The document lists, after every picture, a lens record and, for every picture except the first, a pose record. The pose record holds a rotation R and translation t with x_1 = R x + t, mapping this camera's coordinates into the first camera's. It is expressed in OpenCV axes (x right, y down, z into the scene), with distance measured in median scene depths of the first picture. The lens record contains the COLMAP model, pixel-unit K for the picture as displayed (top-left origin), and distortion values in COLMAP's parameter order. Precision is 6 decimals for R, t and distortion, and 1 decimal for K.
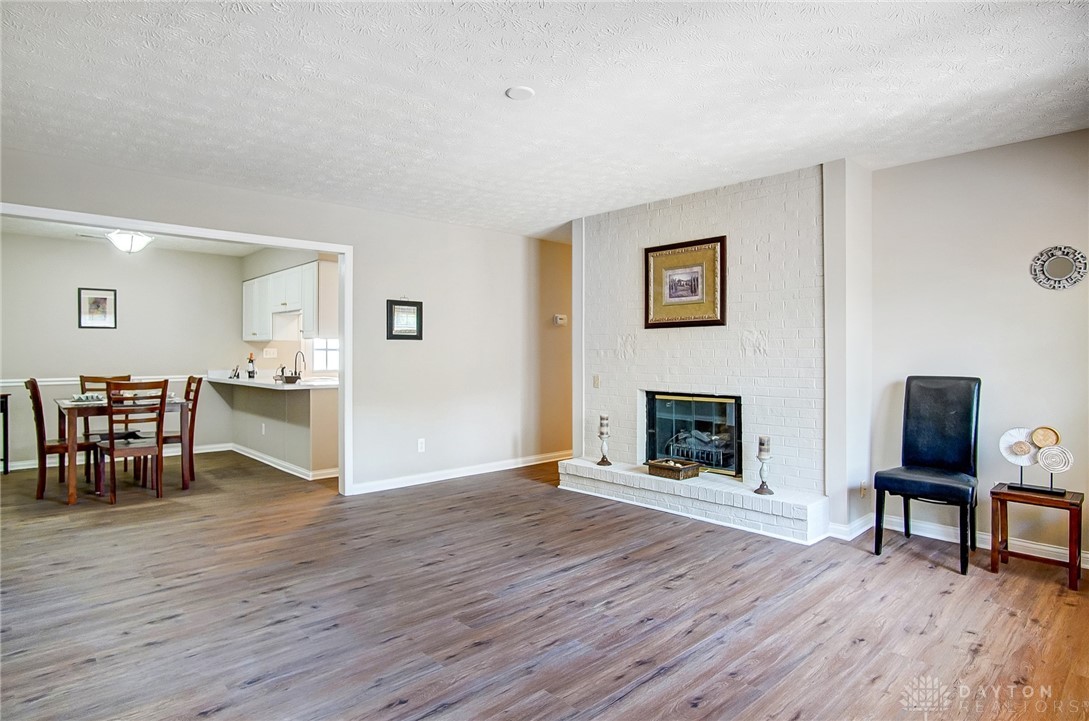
lens RADIAL K [[594.4, 0, 542.5], [0, 594.4, 354.7], [0, 0, 1]] dist [-0.027435, 0.000876]
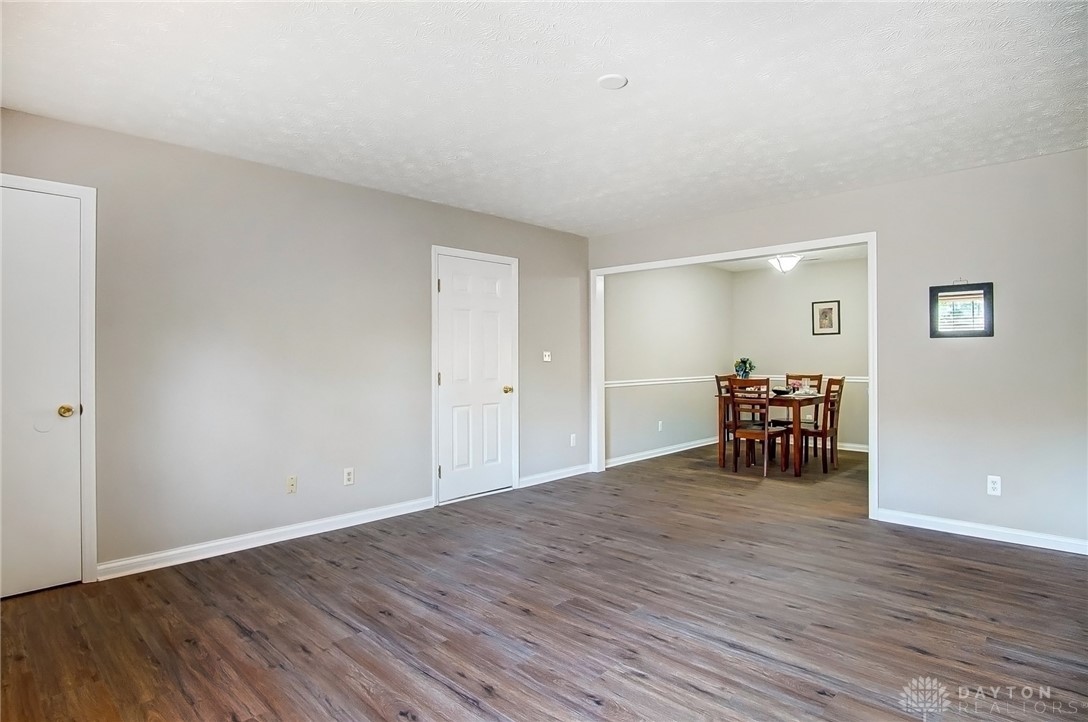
lens RADIAL K [[582.8, 0, 540.6], [0, 582.8, 354.5], [0, 0, 1]] dist [-0.031515, 0.006967]
pose [[0.051829, -0.004498, -0.998646, 0.640767], [0.002269, 0.999988, -0.004387, -0.001889], [0.998653, -0.002038, 0.051838, 0.610426]]
